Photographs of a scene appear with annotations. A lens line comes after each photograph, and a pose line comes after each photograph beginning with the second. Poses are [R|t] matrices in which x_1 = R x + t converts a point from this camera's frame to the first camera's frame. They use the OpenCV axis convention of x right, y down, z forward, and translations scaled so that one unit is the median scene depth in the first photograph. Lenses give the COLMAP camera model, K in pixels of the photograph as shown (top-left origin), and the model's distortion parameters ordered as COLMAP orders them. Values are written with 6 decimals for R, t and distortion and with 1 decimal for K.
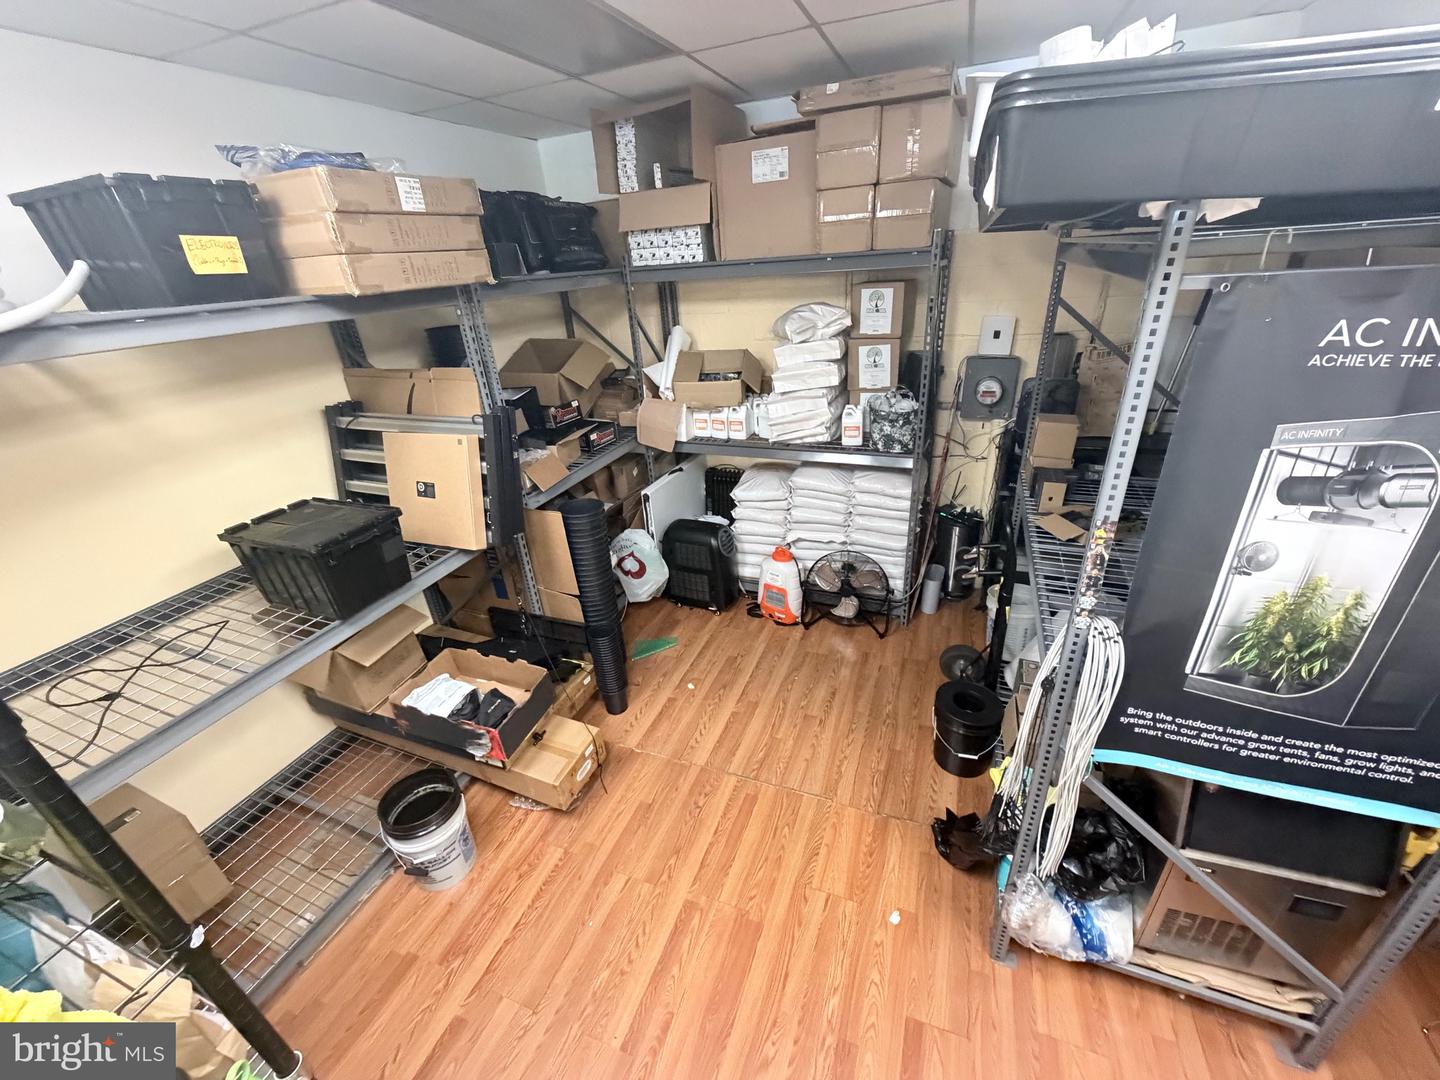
lens RADIAL K [[575.3, 0, 726.2], [0, 575.3, 538.0], [0, 0, 1]] dist [0.001110, -0.000799]
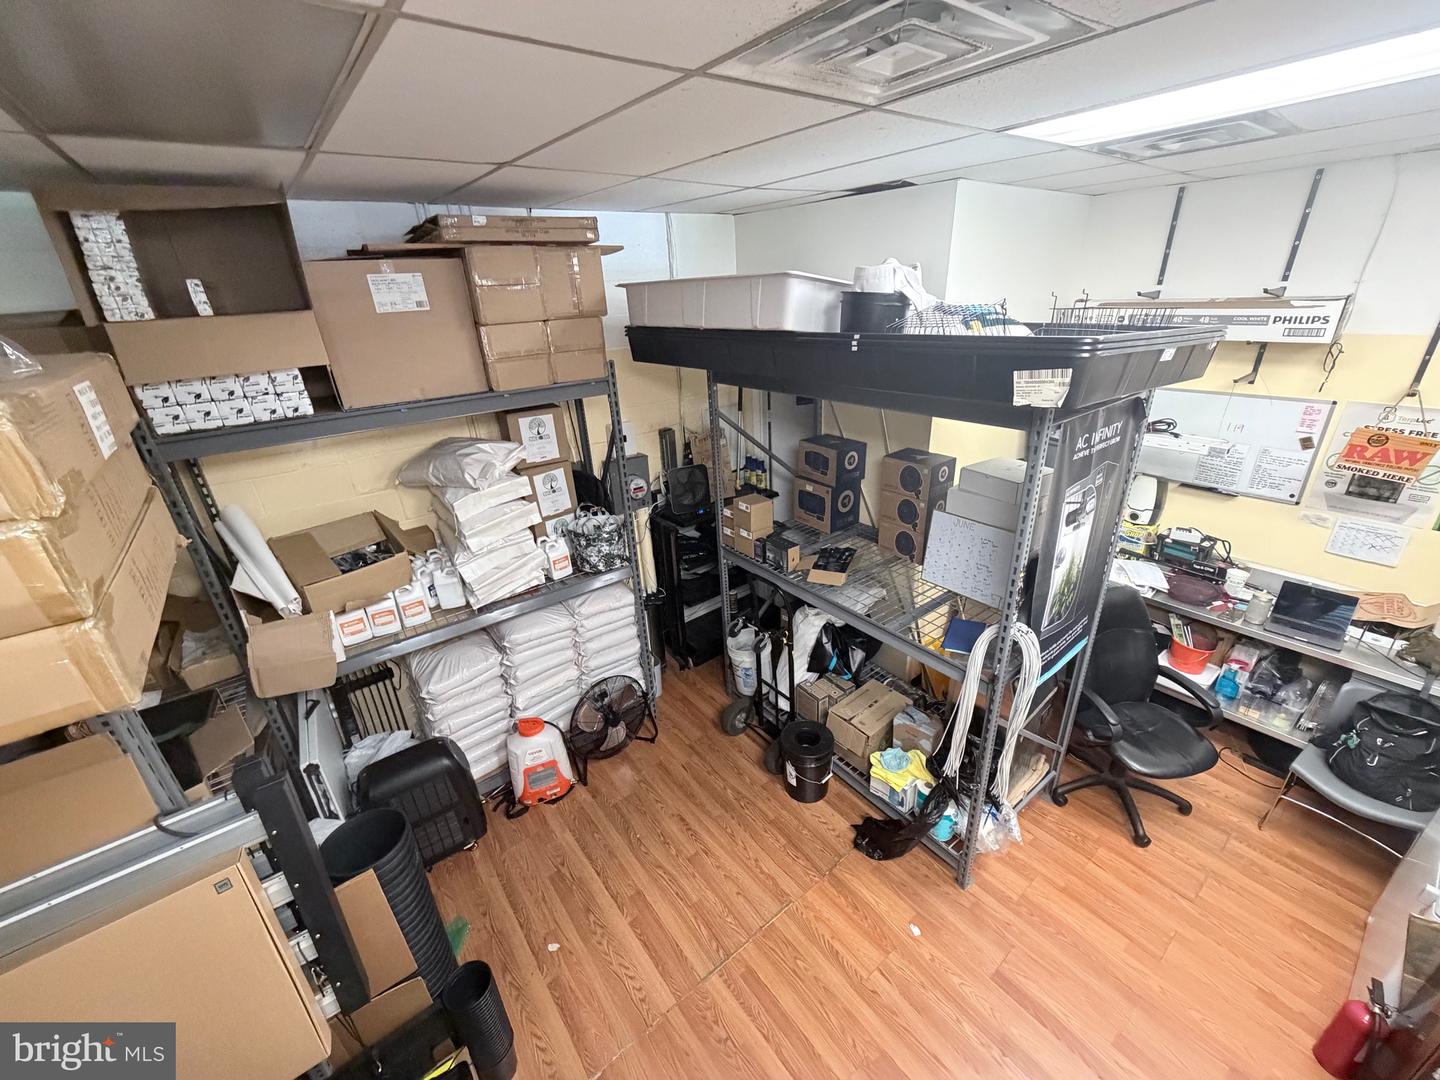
lens RADIAL K [[575.3, 0, 721.5], [0, 575.3, 537.3], [0, 0, 1]] dist [0.001110, -0.000799]
pose [[0.516673, -0.307413, 0.799091, -0.485627], [0.389144, 0.915662, 0.100647, -0.280146], [-0.762638, 0.258960, 0.592726, 0.318451]]
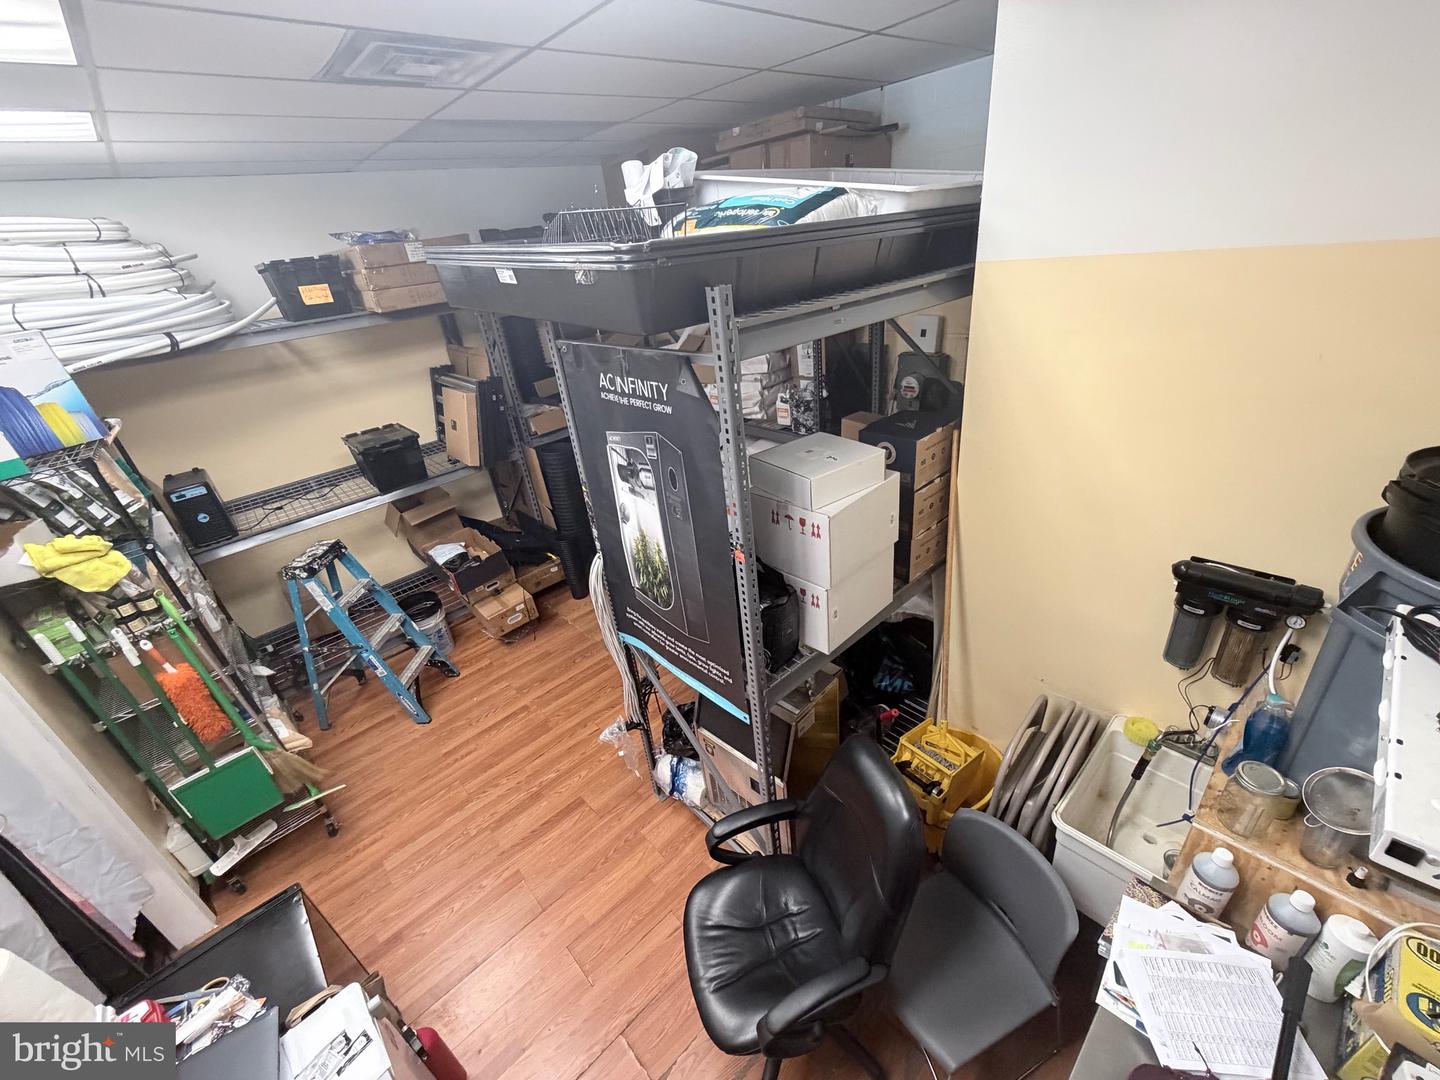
lens RADIAL K [[575.3, 0, 724.4], [0, 575.3, 539.0], [0, 0, 1]] dist [0.001110, -0.000799]
pose [[0.900839, 0.177276, -0.396310, 0.803610], [-0.148602, 0.983602, 0.102198, -0.044454], [0.407929, -0.033171, 0.912411, -0.163083]]
